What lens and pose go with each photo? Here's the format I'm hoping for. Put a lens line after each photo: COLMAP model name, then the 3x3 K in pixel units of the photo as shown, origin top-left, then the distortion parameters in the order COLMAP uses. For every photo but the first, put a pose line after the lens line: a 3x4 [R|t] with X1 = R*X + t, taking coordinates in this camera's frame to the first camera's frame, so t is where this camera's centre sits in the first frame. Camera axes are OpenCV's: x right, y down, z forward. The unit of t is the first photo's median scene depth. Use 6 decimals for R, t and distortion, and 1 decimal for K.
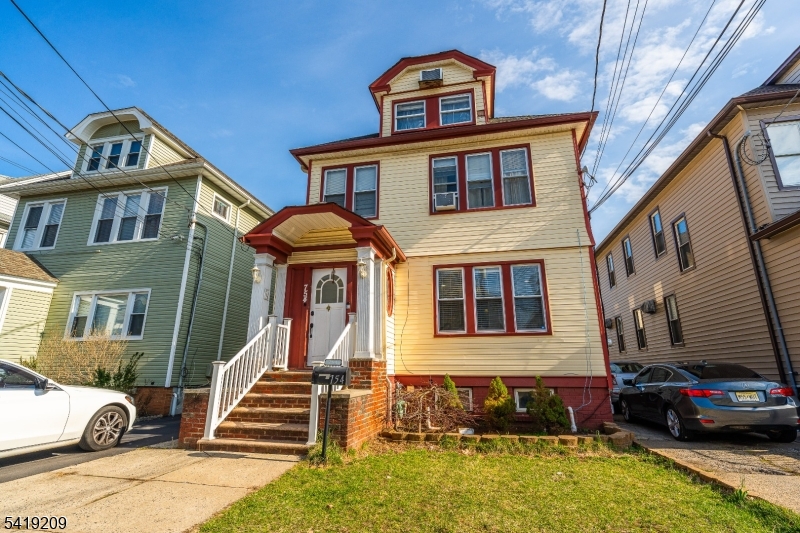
lens RADIAL K [[380.6, 0, 399.9], [0, 380.6, 263.0], [0, 0, 1]] dist [0.000277, 0.000591]
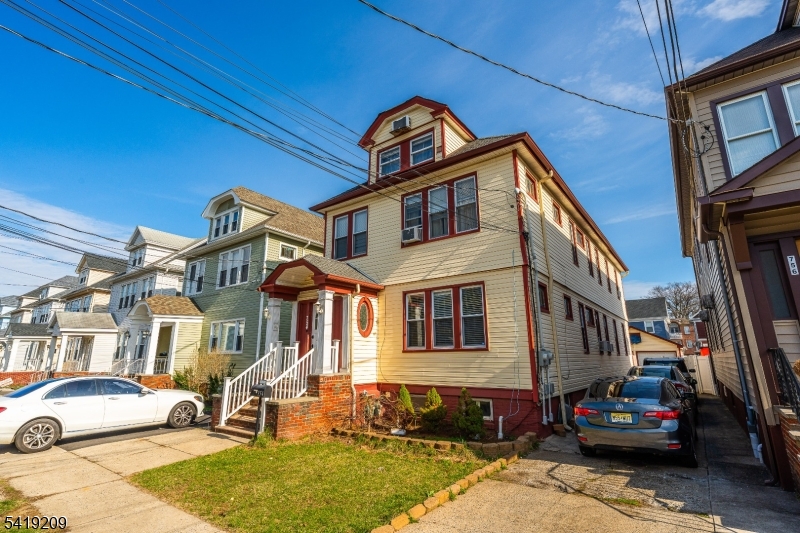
lens RADIAL K [[380.6, 0, 399.9], [0, 380.6, 263.0], [0, 0, 1]] dist [0.000277, 0.000591]
pose [[0.909270, -0.107204, -0.402164, 0.545532], [0.119436, 0.992827, 0.005382, -0.086489], [0.398703, -0.052927, 0.915552, -0.088858]]
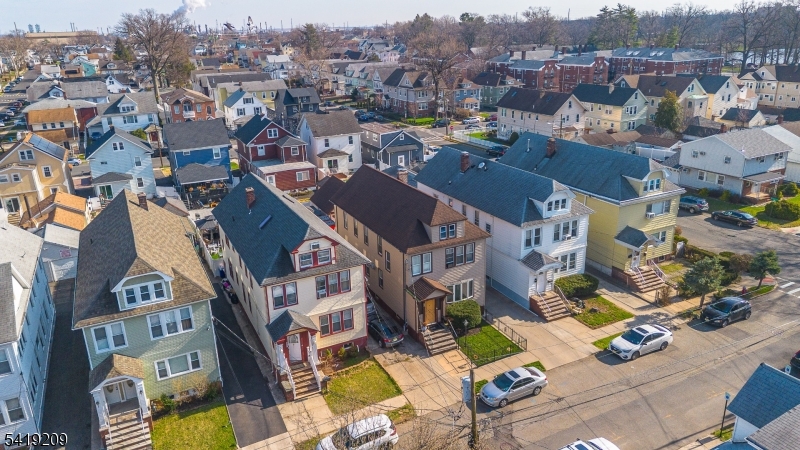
lens RADIAL K [[561.2, 0, 400.0], [0, 561.2, 225.0], [0, 0, 1]] dist [0.070346, -0.084111]
pose [[0.778407, -0.228850, 0.584561, -1.715161], [-0.141359, 0.843370, 0.518406, -2.783007], [-0.611638, -0.486164, 0.624134, -1.655000]]
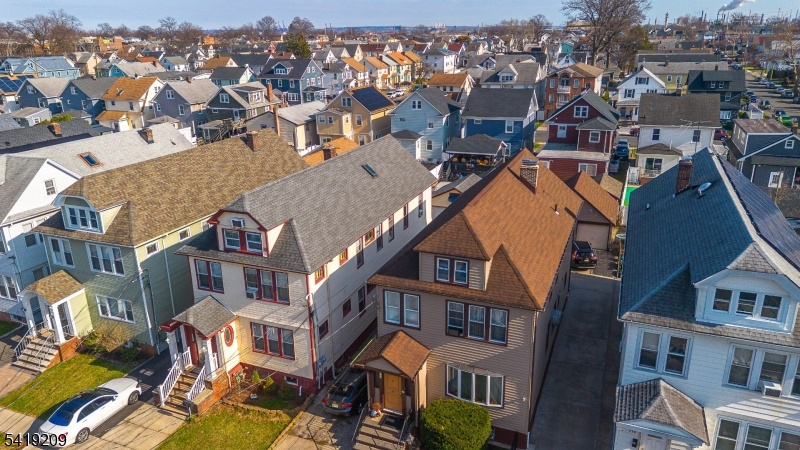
lens RADIAL K [[561.2, 0, 400.0], [0, 561.2, 225.0], [0, 0, 1]] dist [0.070346, -0.084111]
pose [[0.983455, 0.038352, -0.177046, 1.376225], [0.068647, 0.825541, 0.560151, -2.036196], [0.167642, -0.563037, 0.809250, -1.040036]]
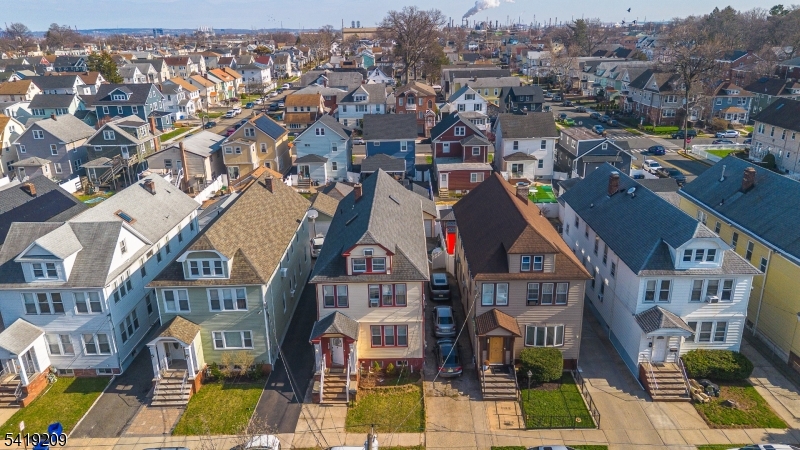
lens RADIAL K [[561.2, 0, 400.0], [0, 561.2, 225.0], [0, 0, 1]] dist [0.070346, -0.084111]
pose [[0.979418, -0.087358, 0.181961, -0.369742], [-0.030995, 0.825705, 0.563249, -2.811325], [-0.199450, -0.557296, 0.806003, -1.878290]]
